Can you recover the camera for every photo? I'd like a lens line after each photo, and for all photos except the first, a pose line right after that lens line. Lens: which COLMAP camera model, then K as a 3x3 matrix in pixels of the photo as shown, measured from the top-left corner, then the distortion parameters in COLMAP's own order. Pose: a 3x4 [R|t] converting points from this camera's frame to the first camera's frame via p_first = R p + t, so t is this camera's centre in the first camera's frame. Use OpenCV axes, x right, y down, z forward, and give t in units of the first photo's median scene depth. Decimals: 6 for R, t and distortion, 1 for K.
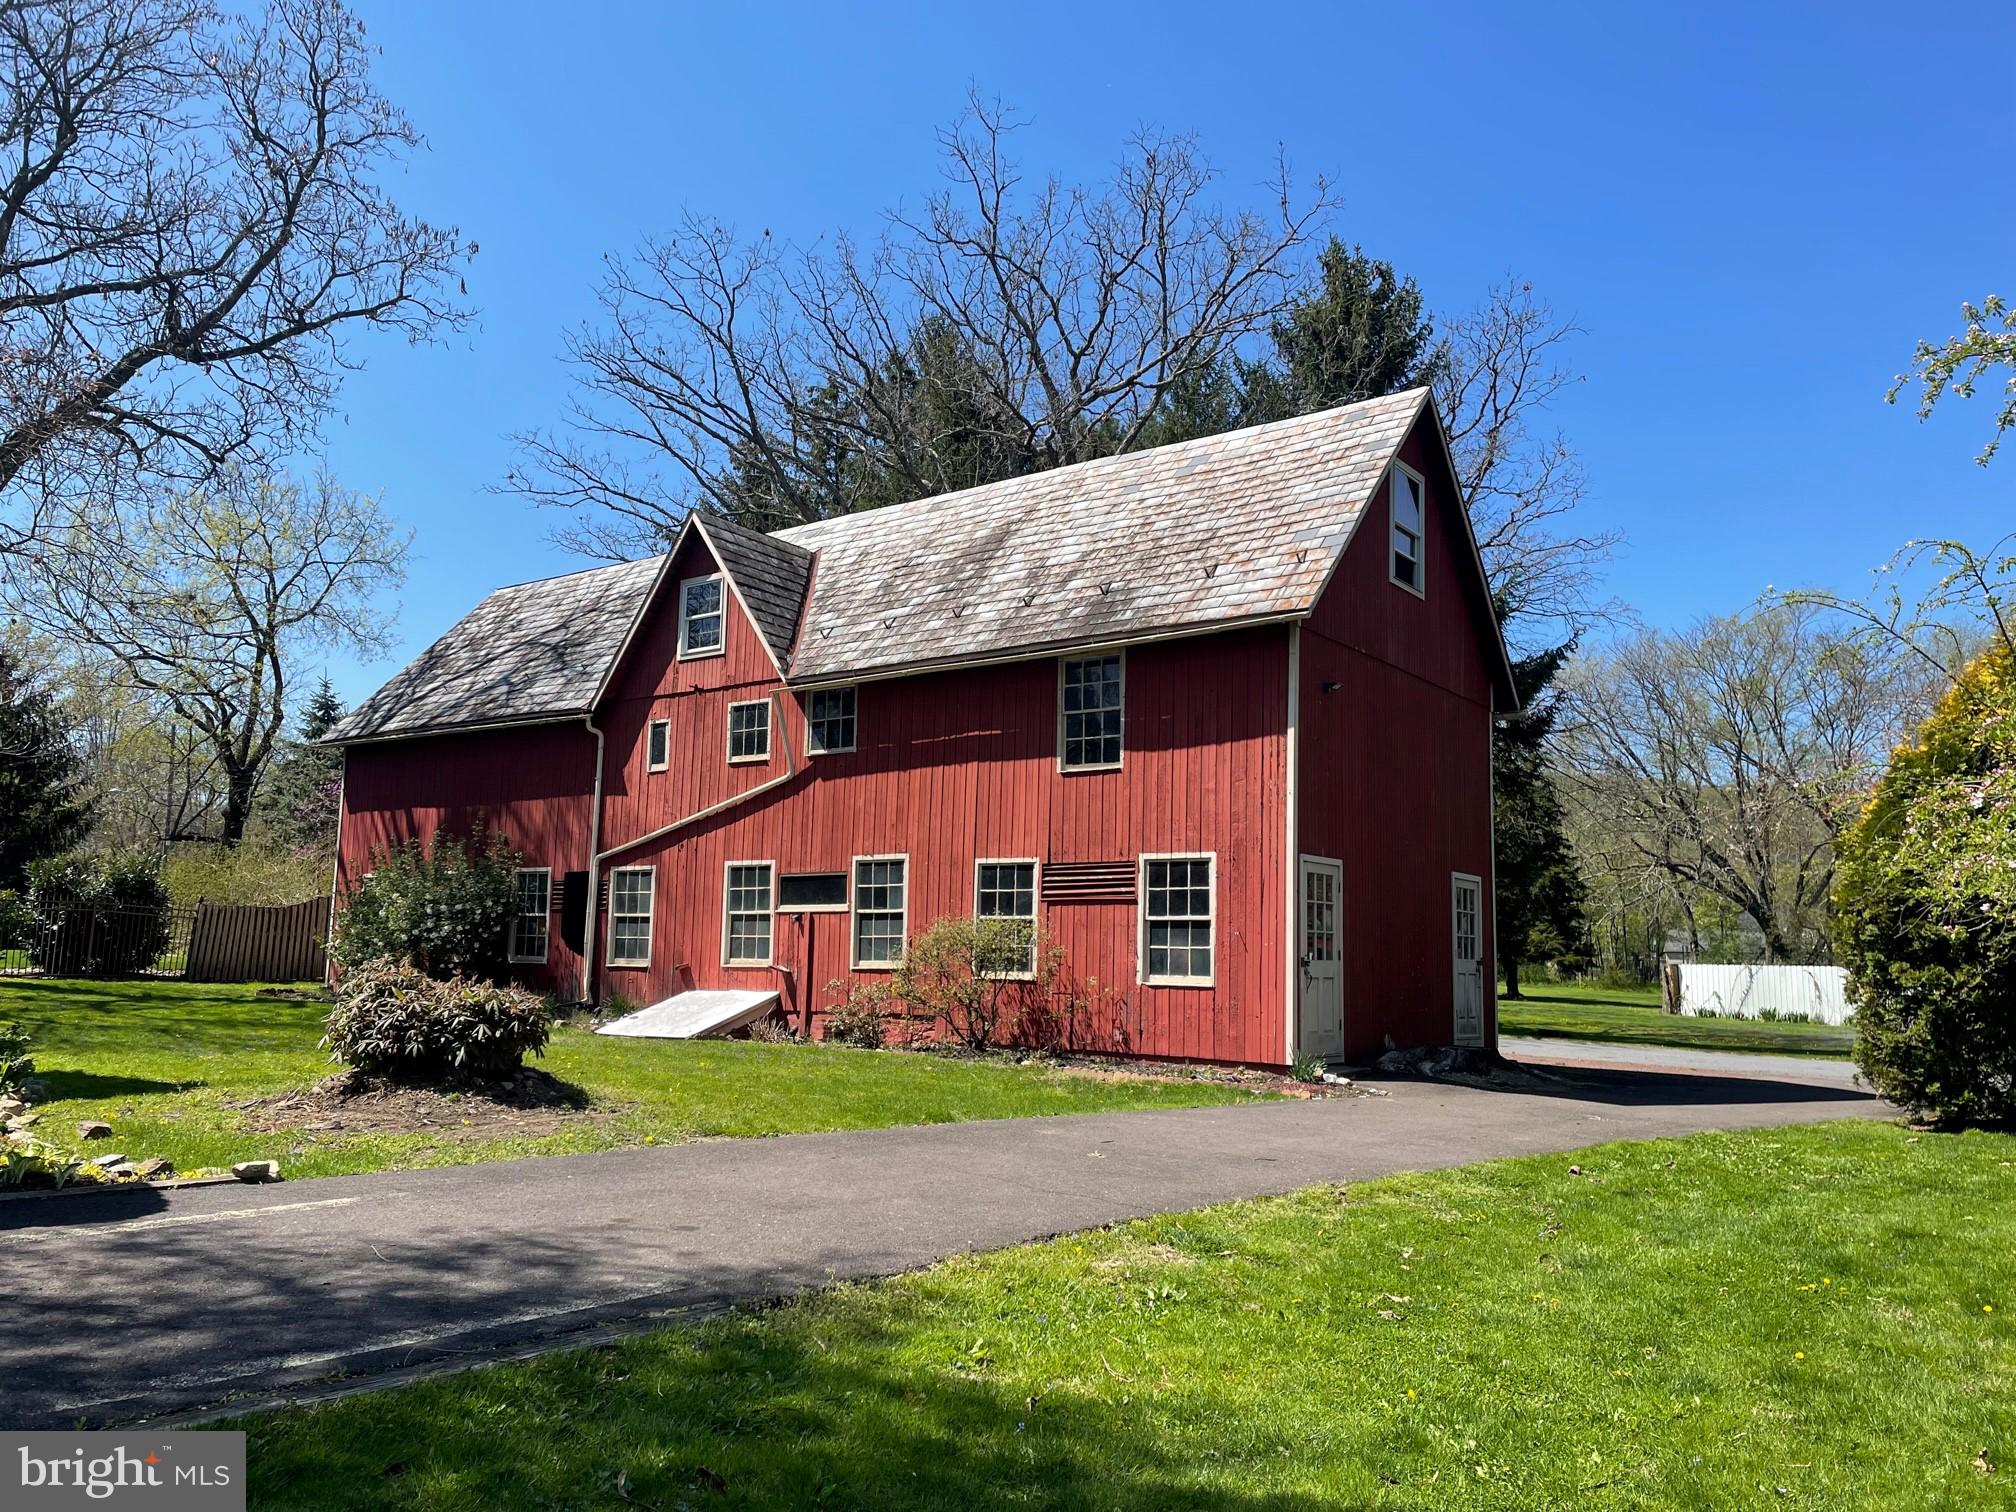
lens RADIAL K [[1506.6, 0, 1019.5], [0, 1506.6, 756.7], [0, 0, 1]] dist [0.060811, -0.017341]
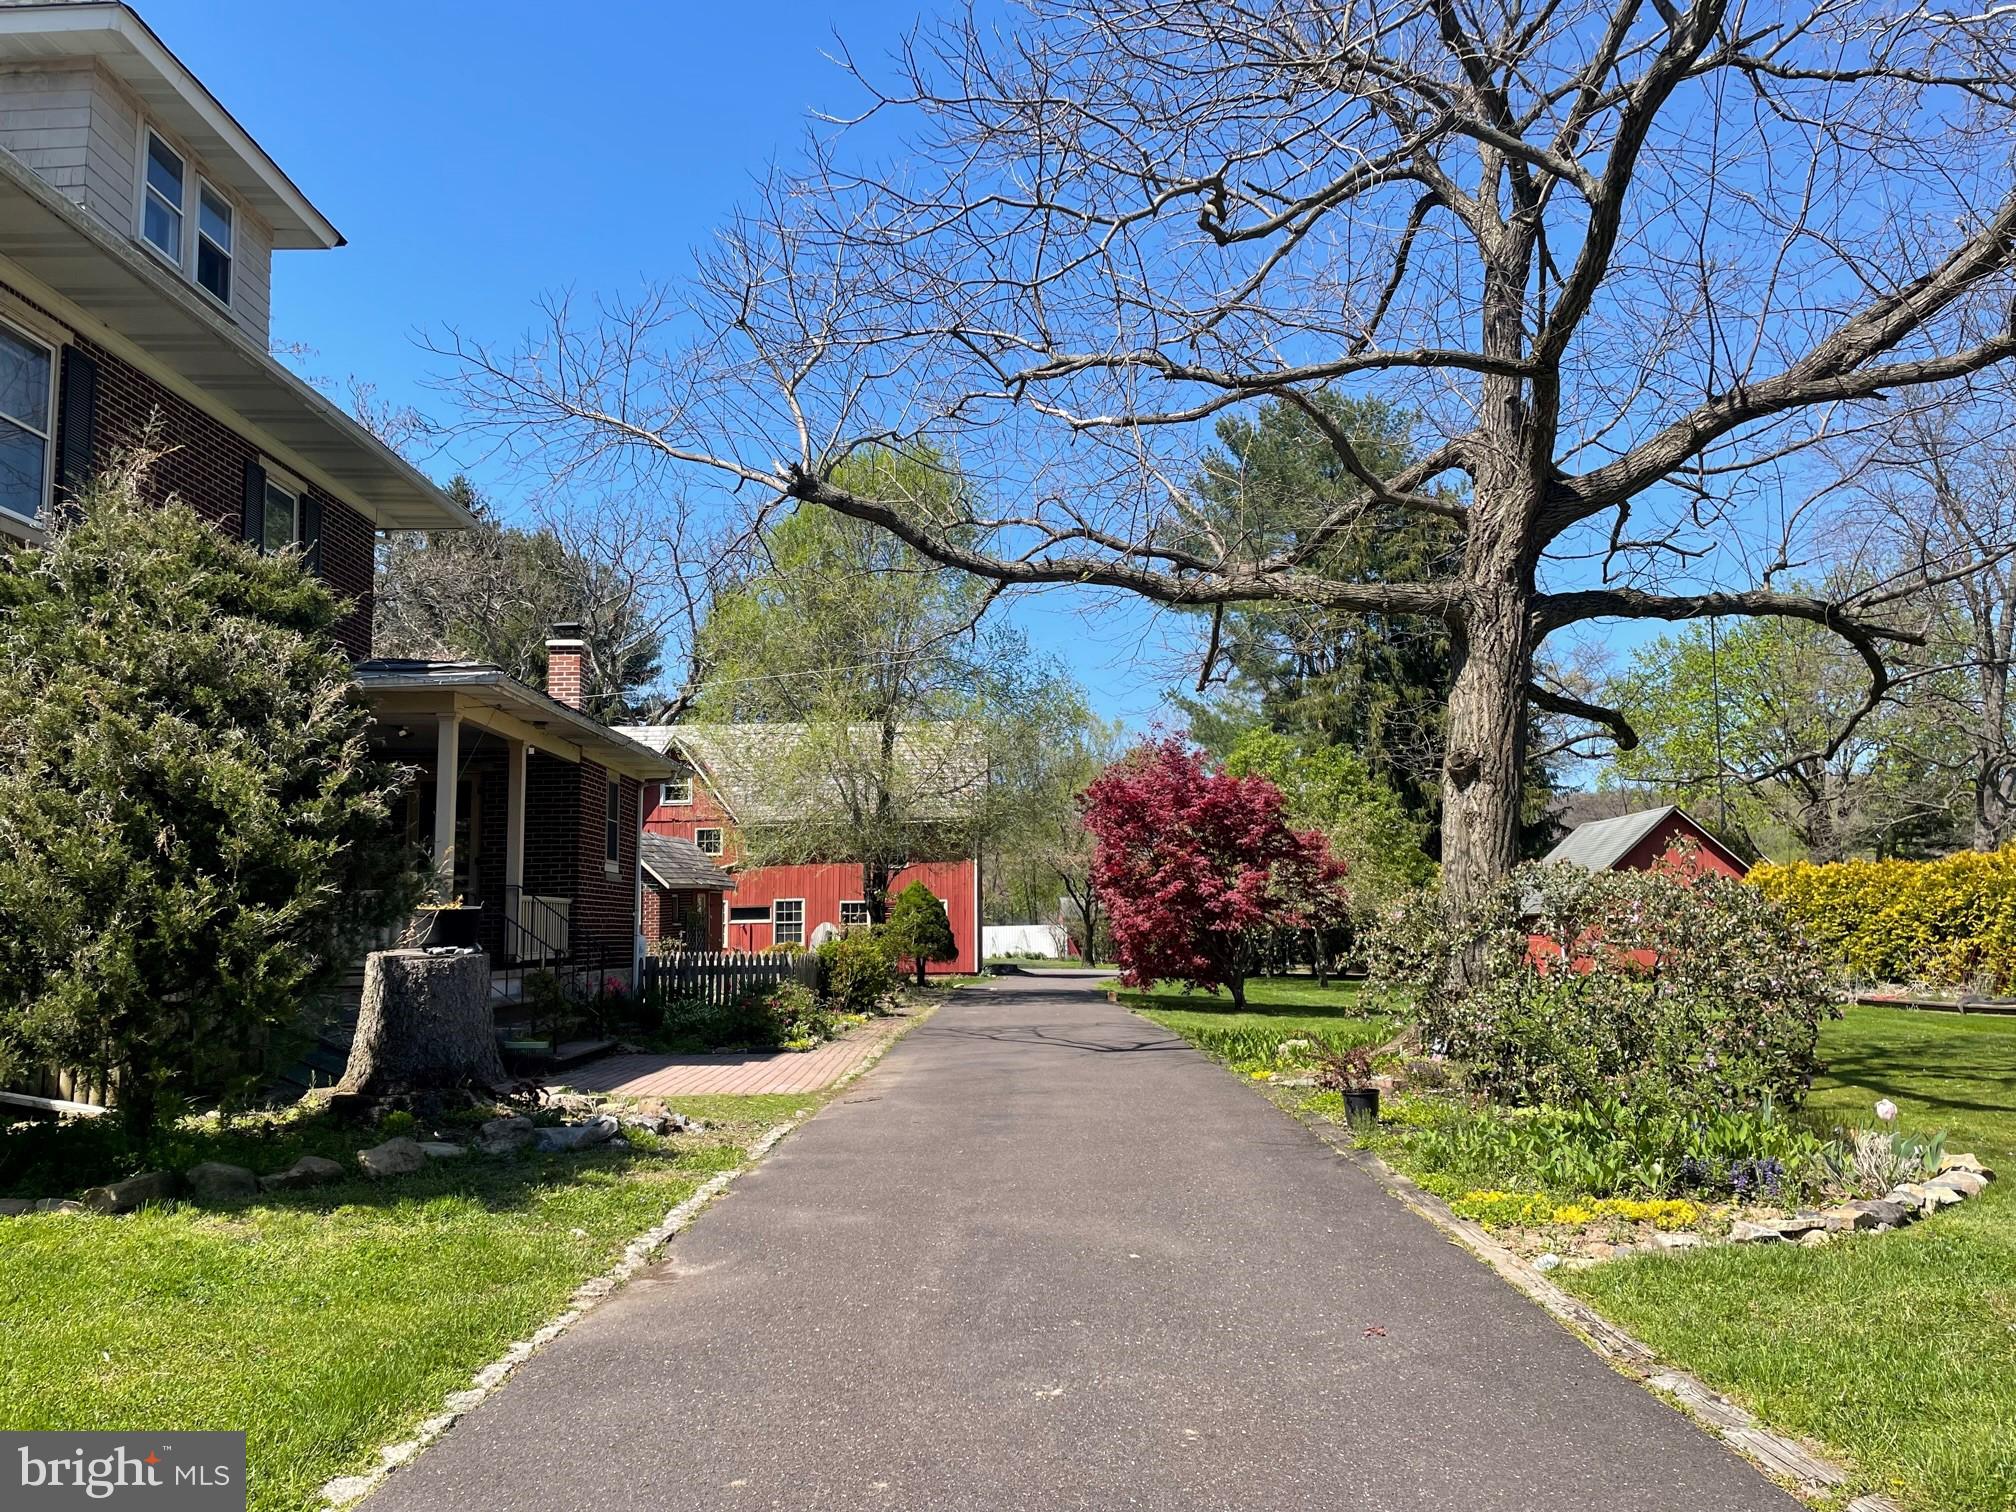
lens RADIAL K [[1506.6, 0, 1008.6], [0, 1506.6, 765.3], [0, 0, 1]] dist [0.060811, -0.017341]
pose [[0.819985, 0.030196, 0.571587, -1.631469], [-0.047848, 0.998728, 0.015882, -0.278153], [-0.570381, -0.040372, 0.820387, -1.595347]]
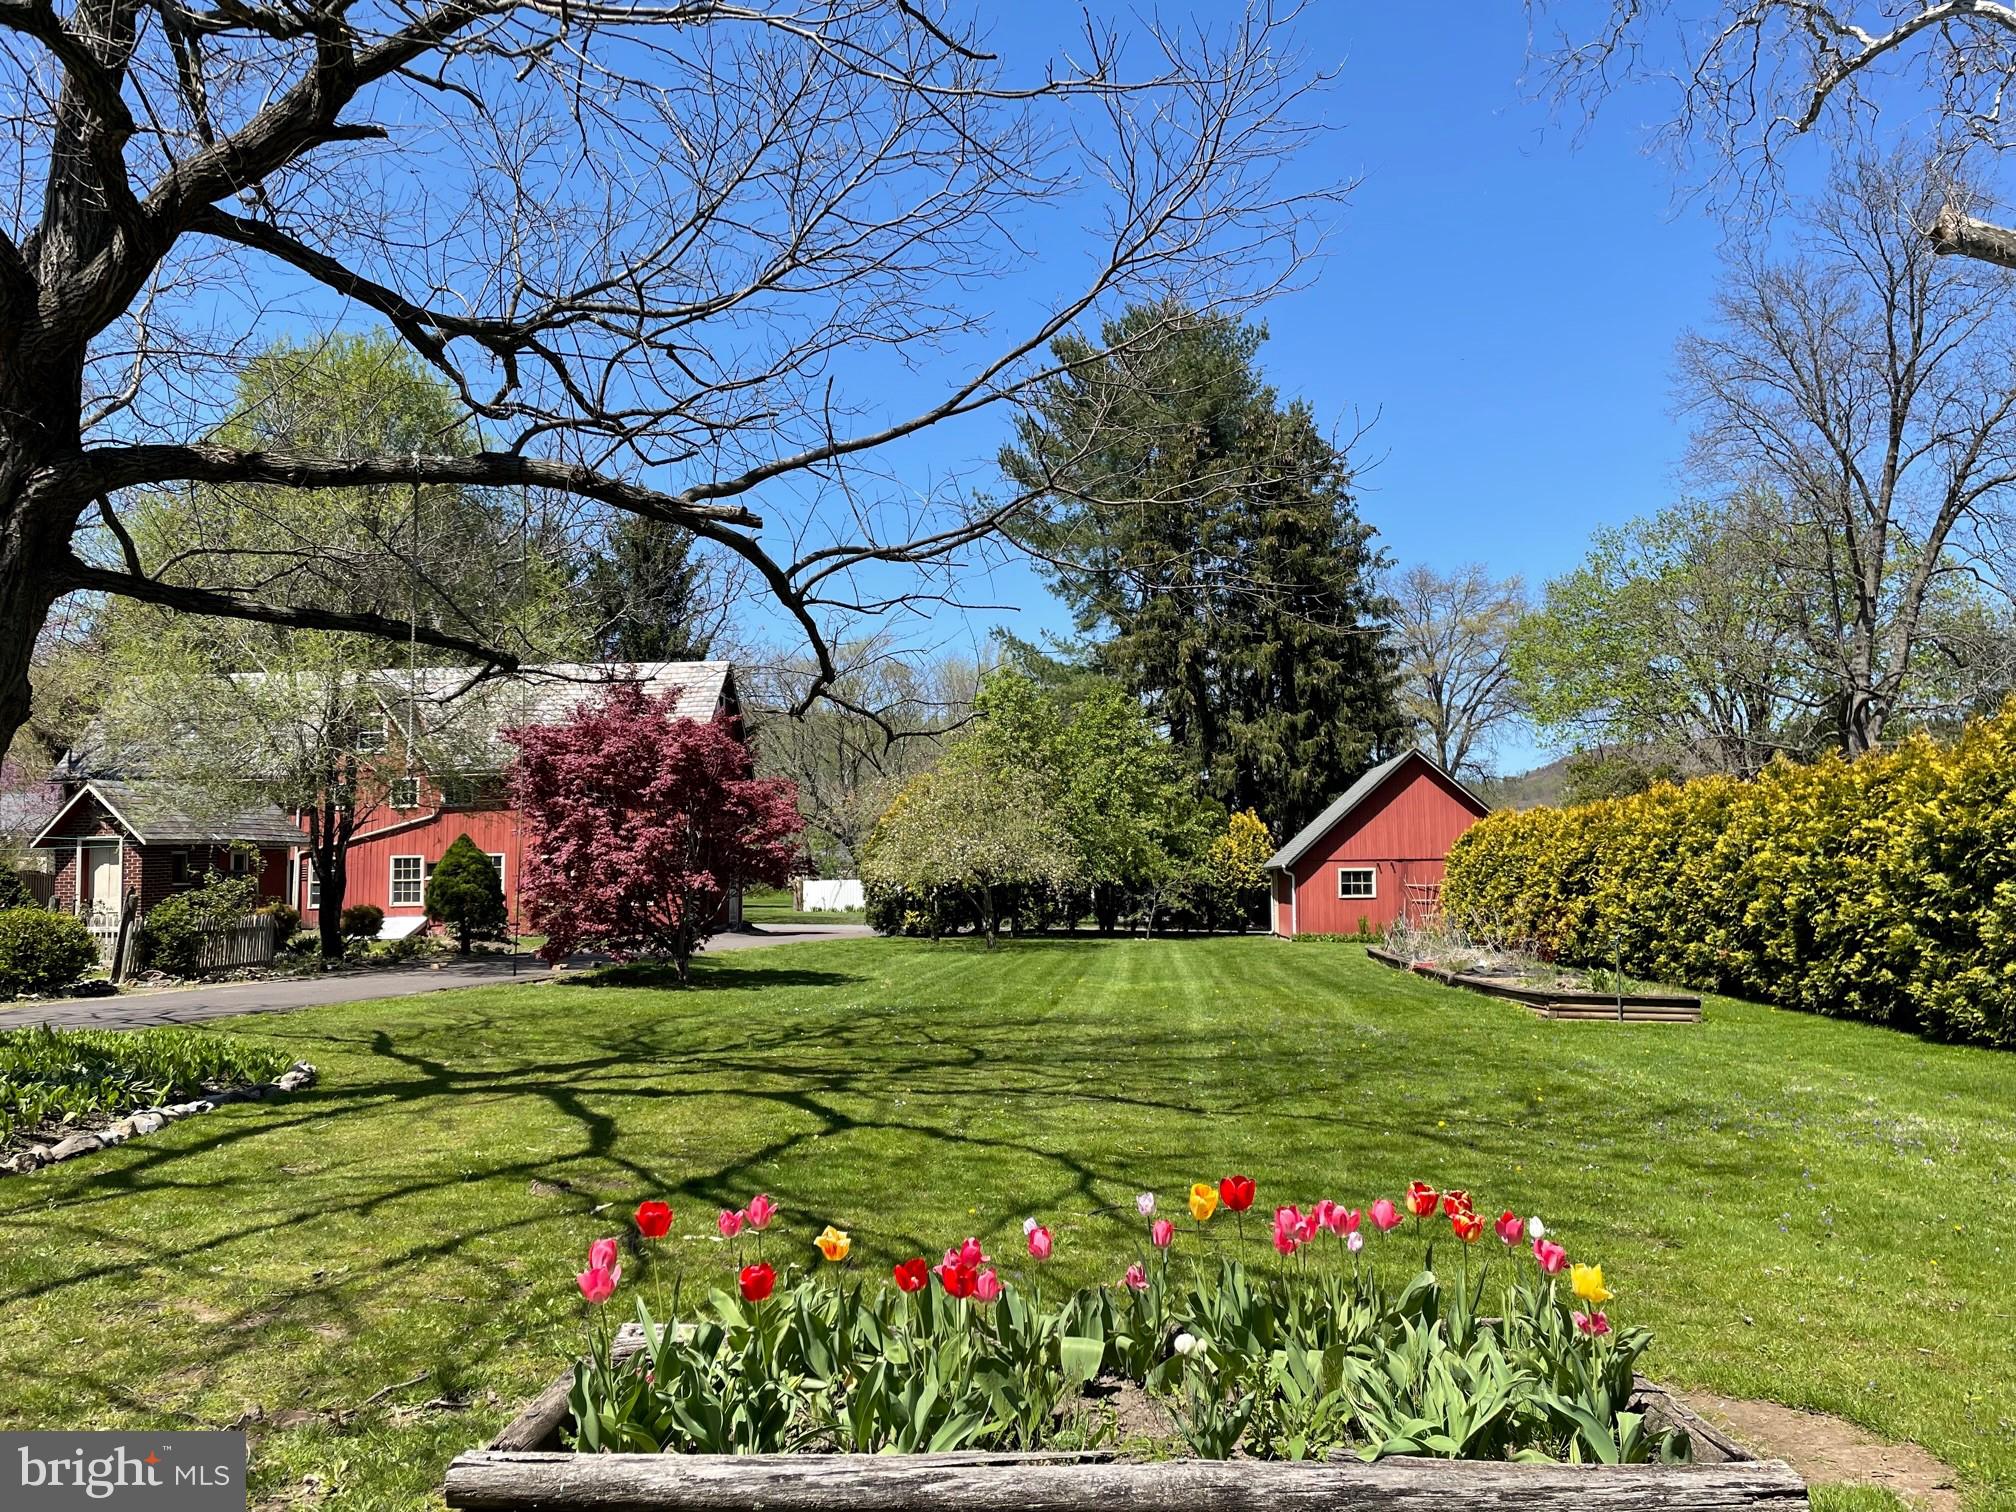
lens RADIAL K [[1506.6, 0, 1003.7], [0, 1506.6, 745.6], [0, 0, 1]] dist [0.060811, -0.017341]
pose [[0.853174, 0.014910, 0.521413, -0.851893], [-0.040370, 0.998481, 0.037505, -0.290849], [-0.520061, -0.053048, 0.852480, -1.812346]]
